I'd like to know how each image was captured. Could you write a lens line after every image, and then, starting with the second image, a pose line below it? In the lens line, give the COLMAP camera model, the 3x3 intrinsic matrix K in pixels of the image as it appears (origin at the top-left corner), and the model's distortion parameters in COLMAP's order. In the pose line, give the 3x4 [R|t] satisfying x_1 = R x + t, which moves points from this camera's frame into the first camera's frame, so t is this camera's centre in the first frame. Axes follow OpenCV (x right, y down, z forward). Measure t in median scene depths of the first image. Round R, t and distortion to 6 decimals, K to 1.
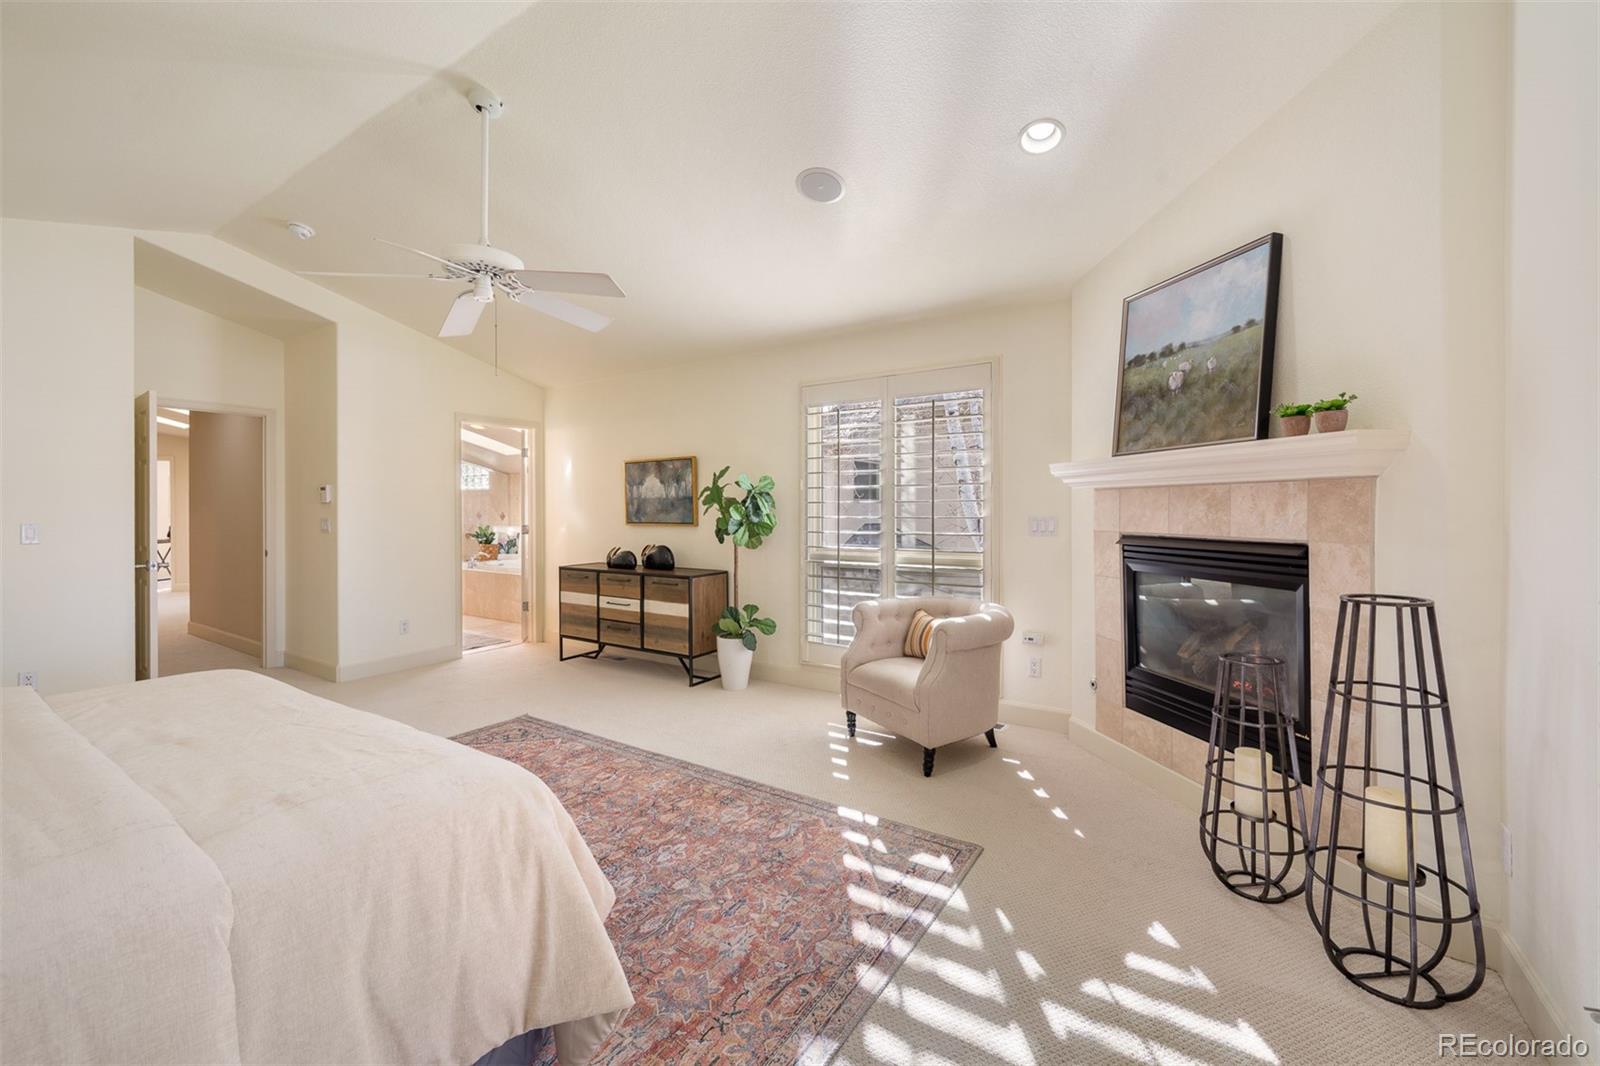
lens RADIAL K [[621.9, 0, 786.1], [0, 621.9, 520.4], [0, 0, 1]] dist [-0.013133, -0.000063]
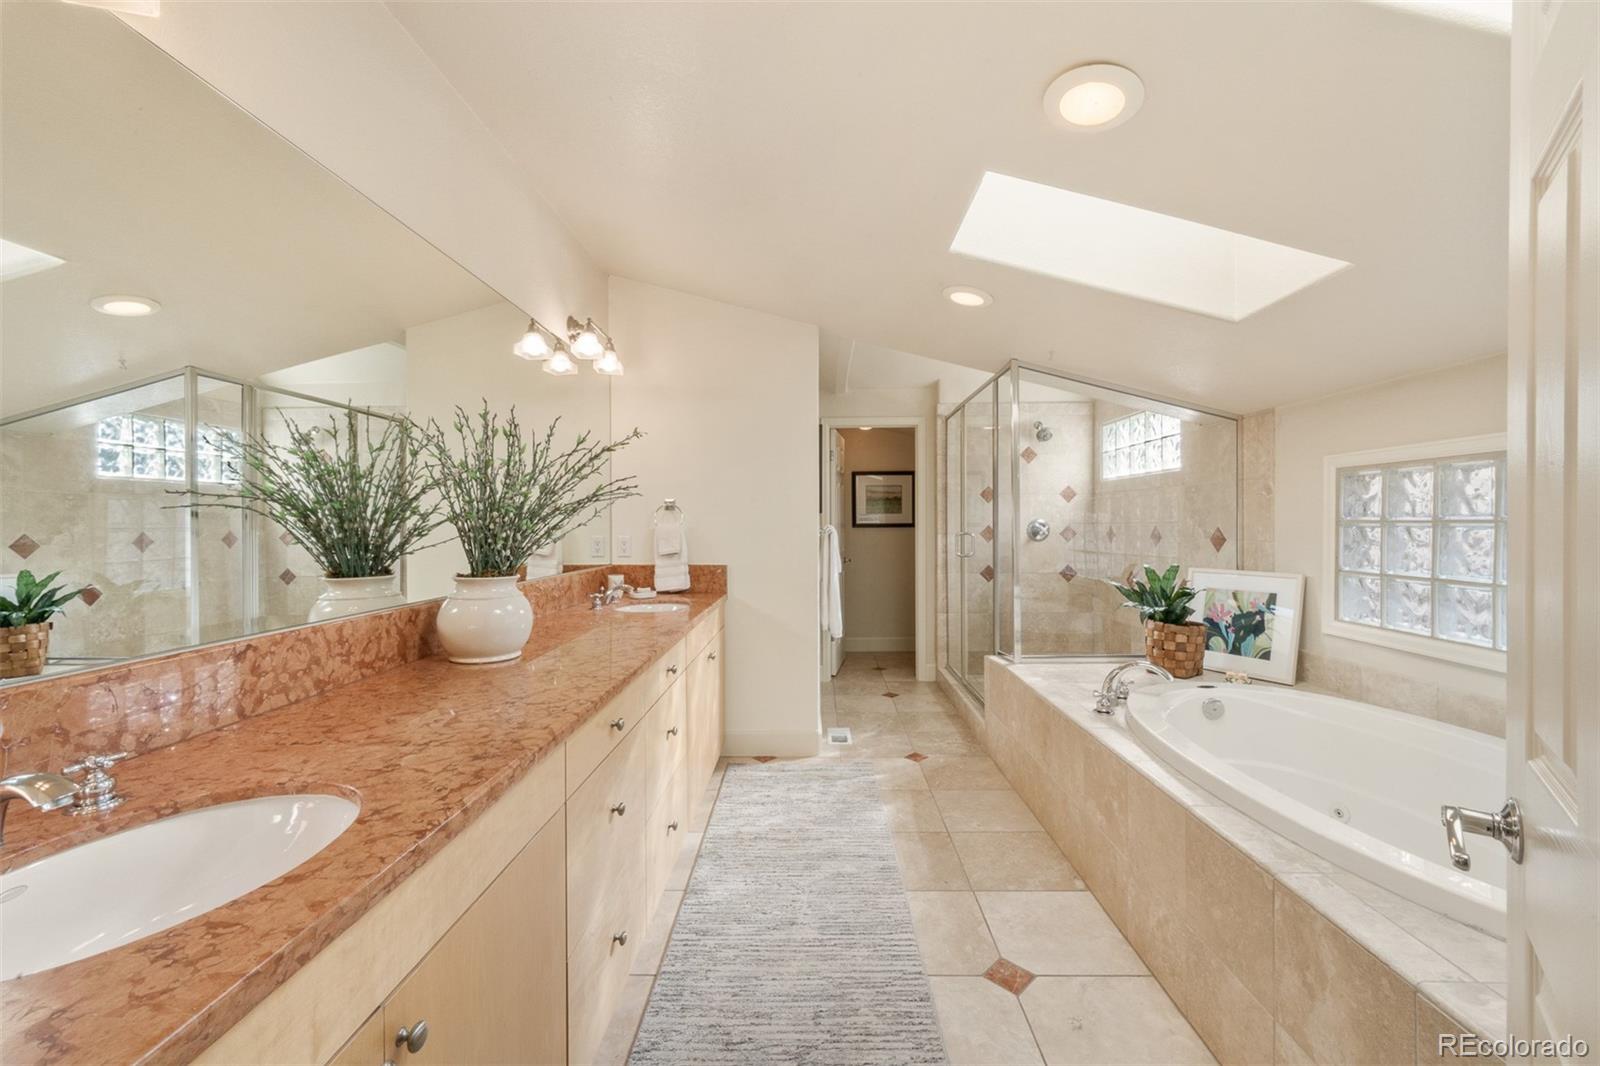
lens RADIAL K [[635.7, 0, 808.7], [0, 635.7, 532.7], [0, 0, 1]] dist [-0.000326, -0.000055]
pose [[0.538421, 0.000347, -0.842676, -0.287436], [-0.004988, 0.999984, -0.002776, -0.009045], [0.842661, 0.005698, 0.538414, 0.628557]]
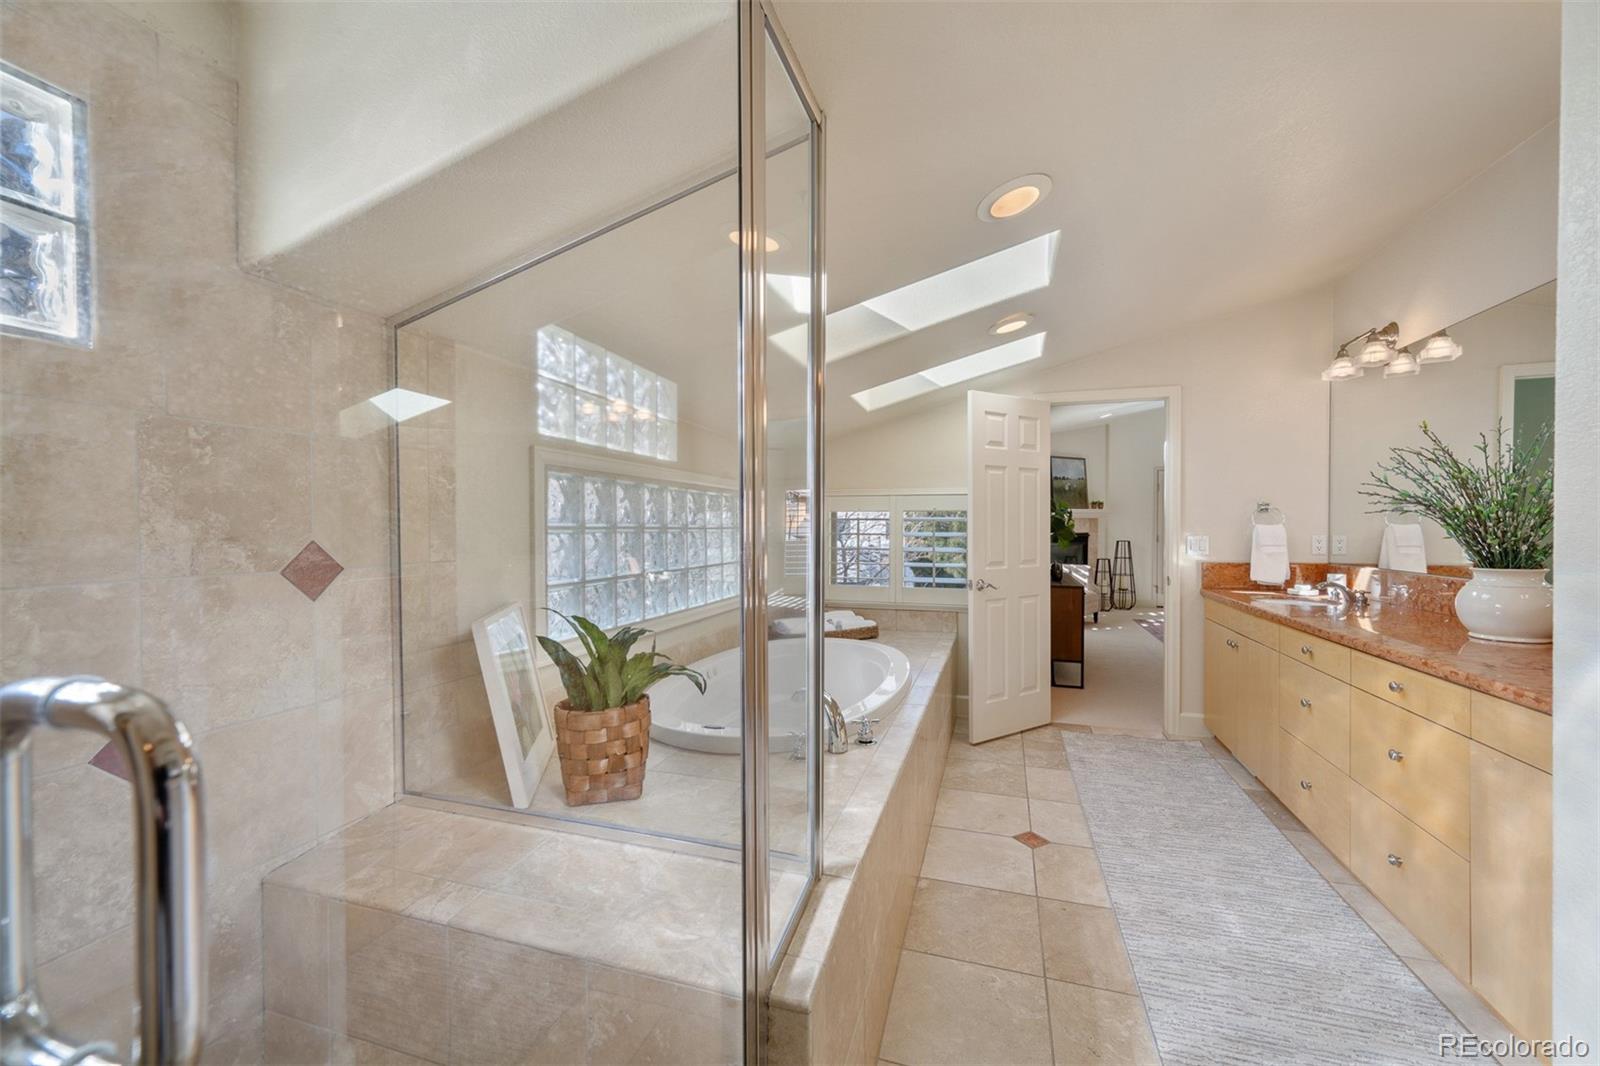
lens RADIAL K [[622.3, 0, 801.5], [0, 622.3, 523.0], [0, 0, 1]] dist [-0.000831, -0.000021]
pose [[-0.266964, -0.006270, 0.963686, -0.676031], [0.007445, 0.999936, 0.008568, -0.020005], [-0.963678, 0.009462, -0.266900, 0.973740]]
